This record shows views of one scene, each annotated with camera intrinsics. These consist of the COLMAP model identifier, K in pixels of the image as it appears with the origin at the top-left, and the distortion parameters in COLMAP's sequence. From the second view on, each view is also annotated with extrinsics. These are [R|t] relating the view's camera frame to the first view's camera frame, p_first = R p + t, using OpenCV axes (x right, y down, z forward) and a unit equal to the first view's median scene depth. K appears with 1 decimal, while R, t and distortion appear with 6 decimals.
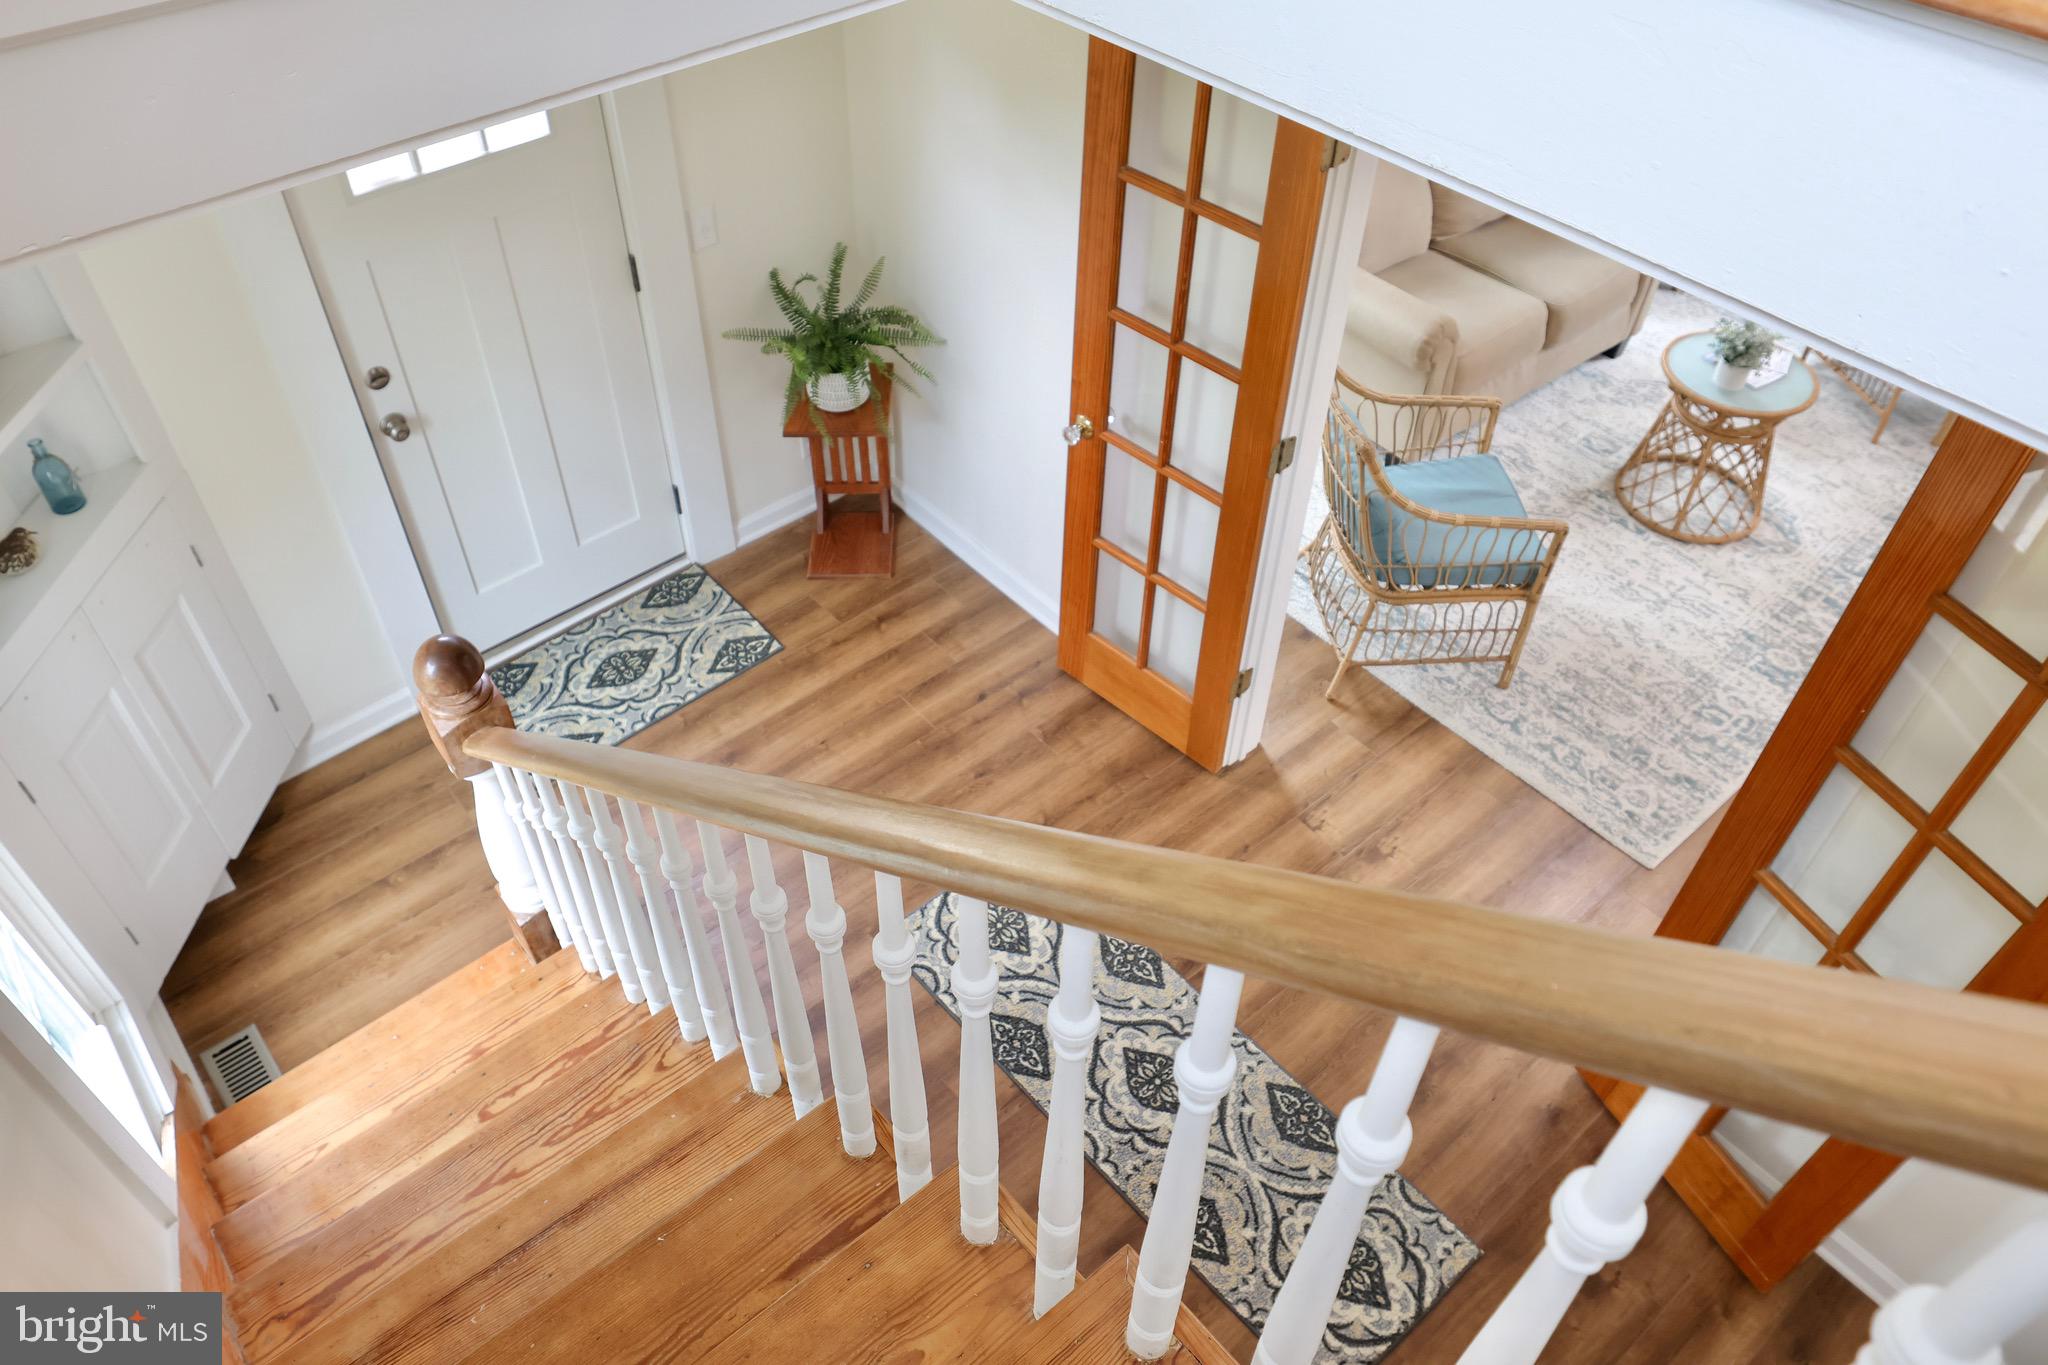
lens RADIAL K [[1413.0, 0, 1012.2], [0, 1413.0, 694.0], [0, 0, 1]] dist [-0.052502, 0.025156]
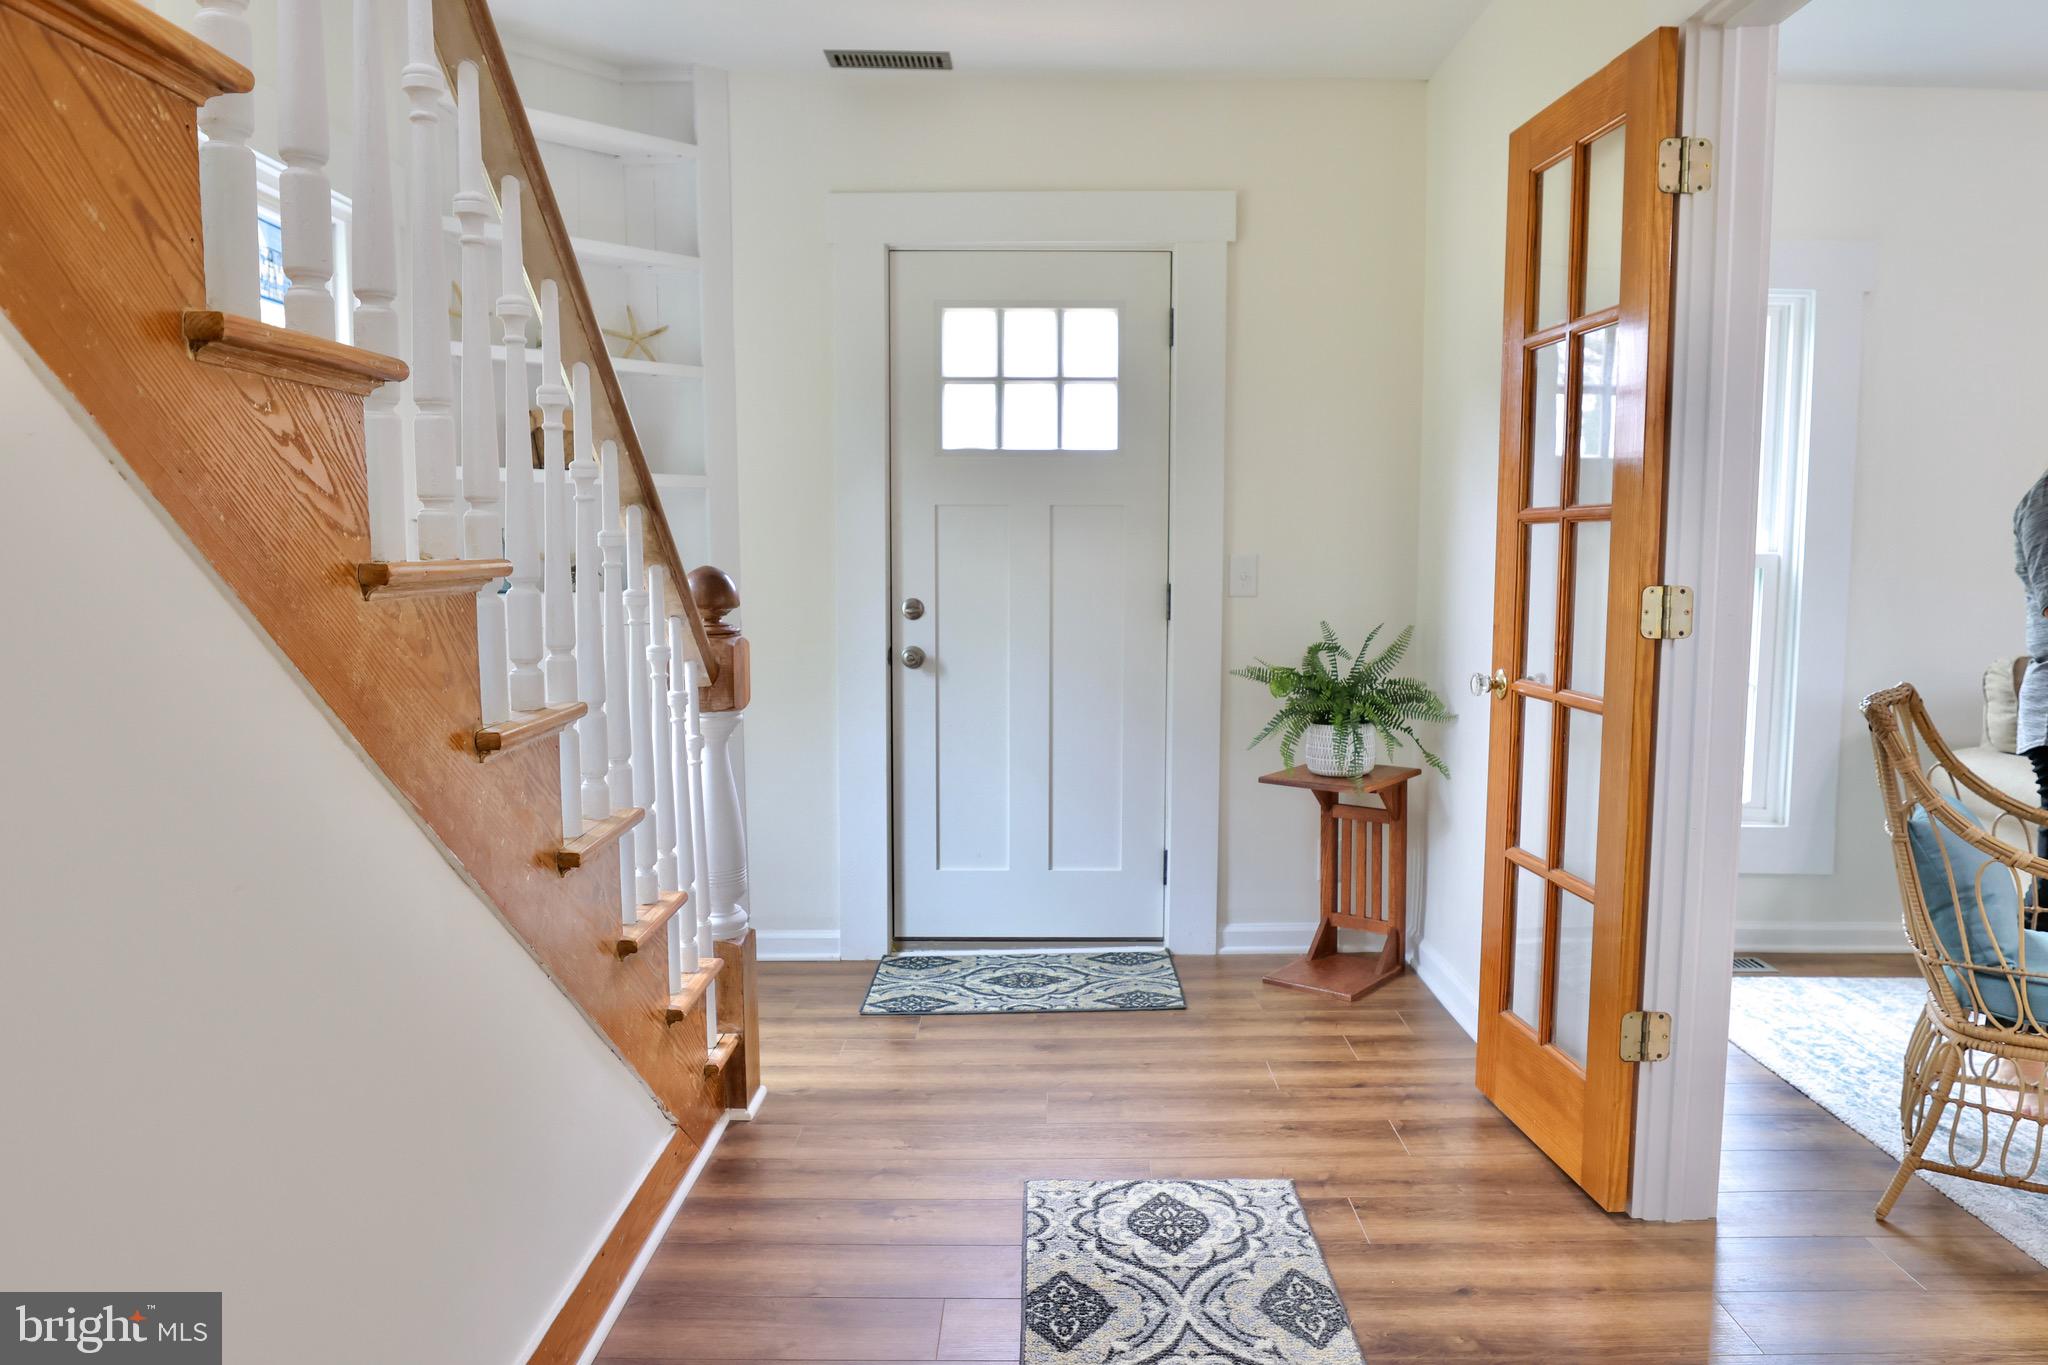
lens RADIAL K [[1413.0, 0, 1025.9], [0, 1413.0, 690.3], [0, 0, 1]] dist [-0.052502, 0.025156]
pose [[0.755847, 0.054480, -0.652478, 0.324160], [-0.463896, 0.747812, -0.474950, 0.285157], [0.462055, 0.661671, 0.590505, 0.337520]]
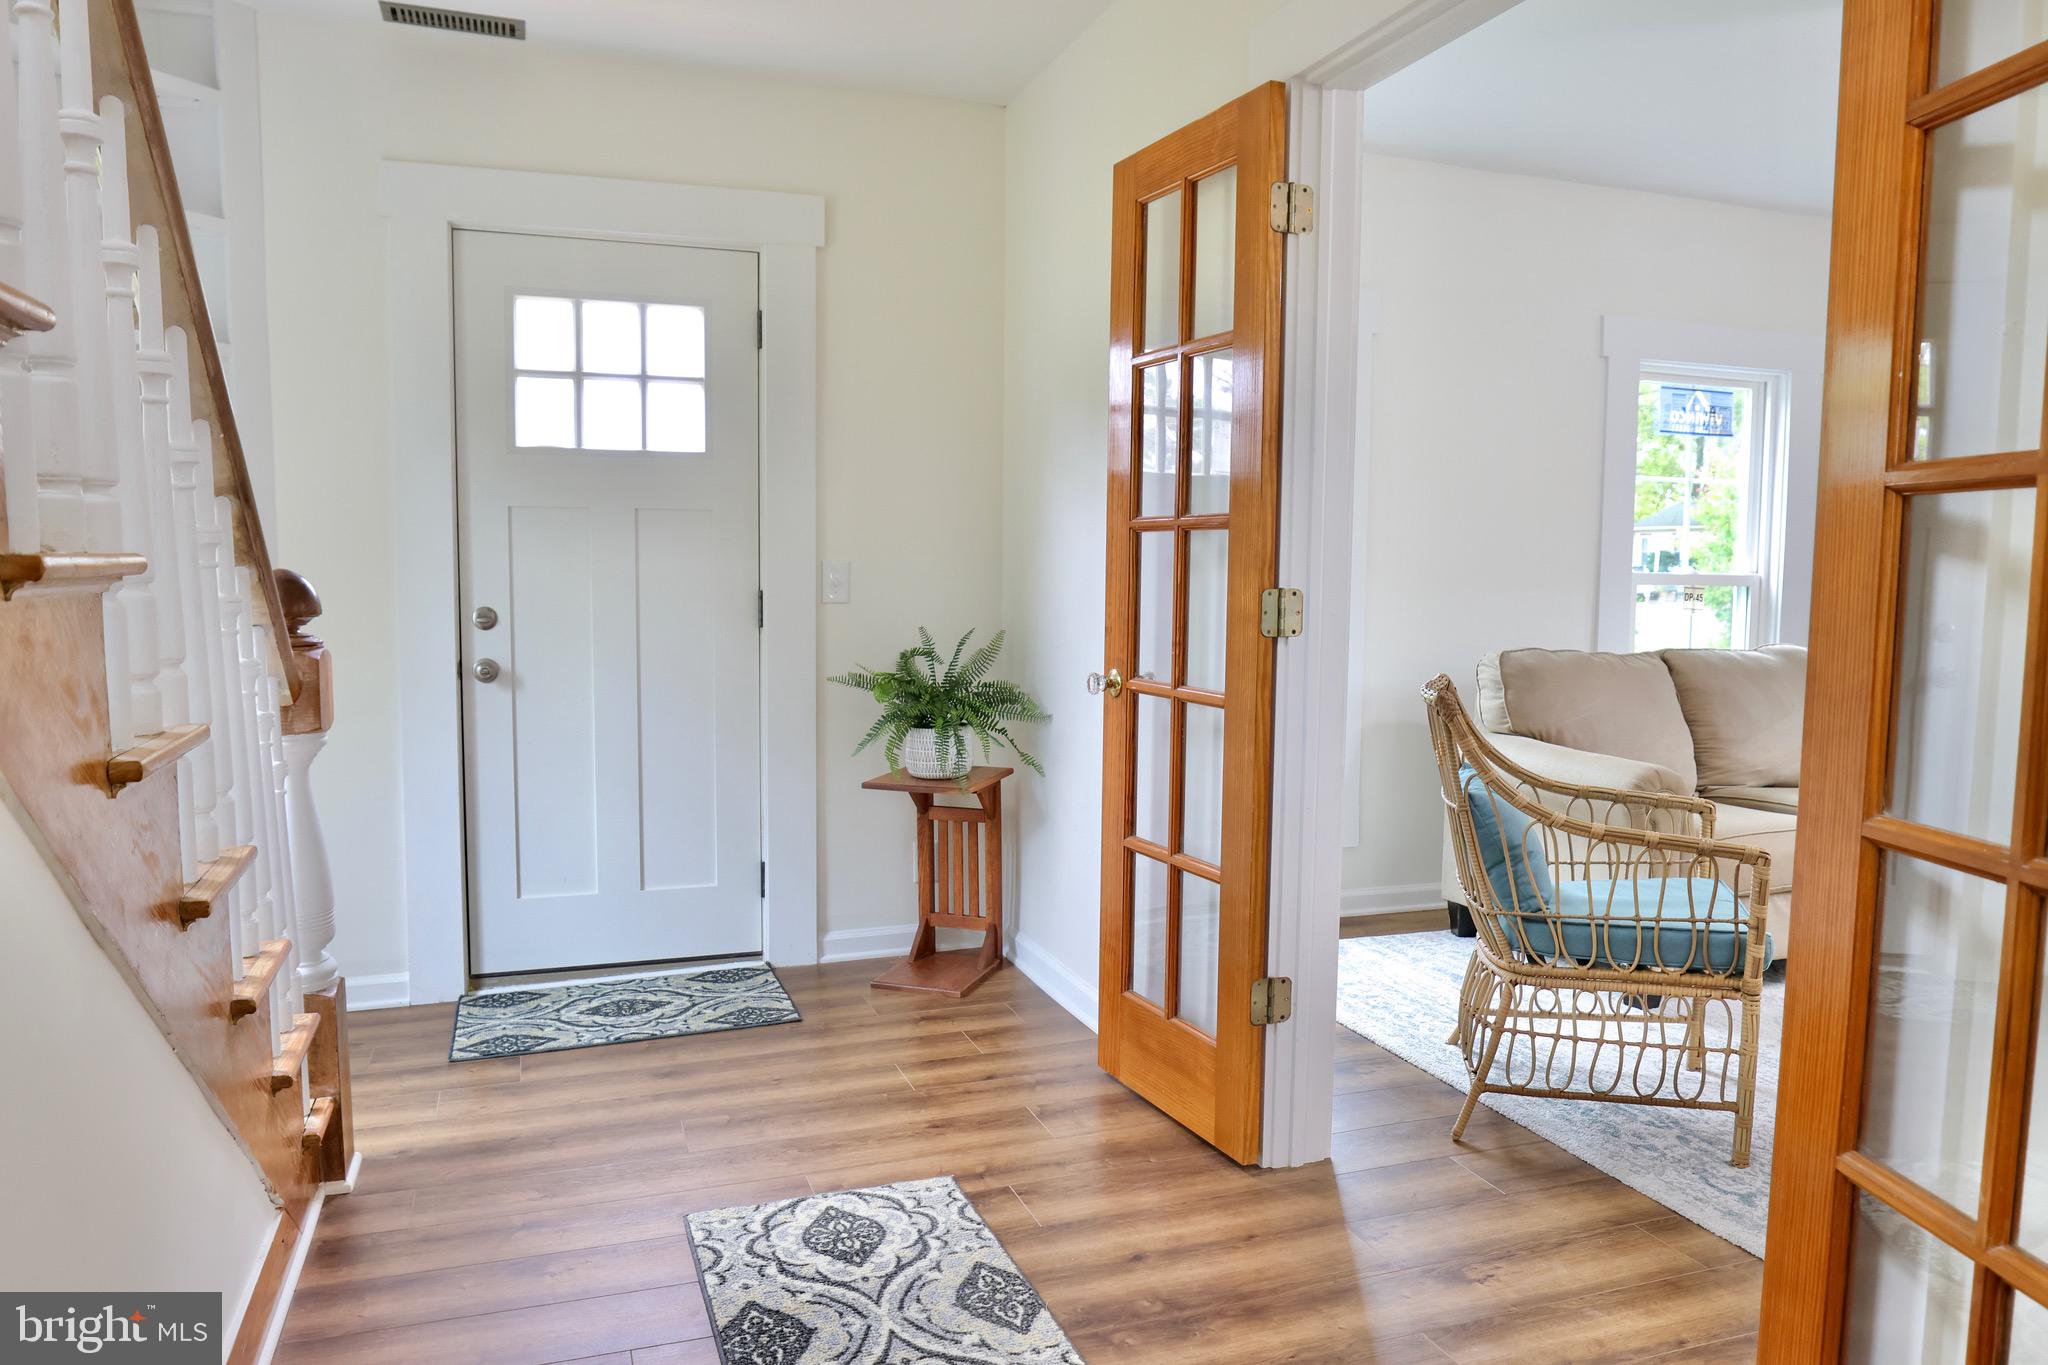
lens RADIAL K [[1413.0, 0, 1022.2], [0, 1413.0, 694.9], [0, 0, 1]] dist [-0.052502, 0.025156]
pose [[0.934994, 0.029555, -0.353429, 0.263593], [-0.252681, 0.754788, -0.605348, 0.308996], [0.248873, 0.655302, 0.713191, 0.318553]]
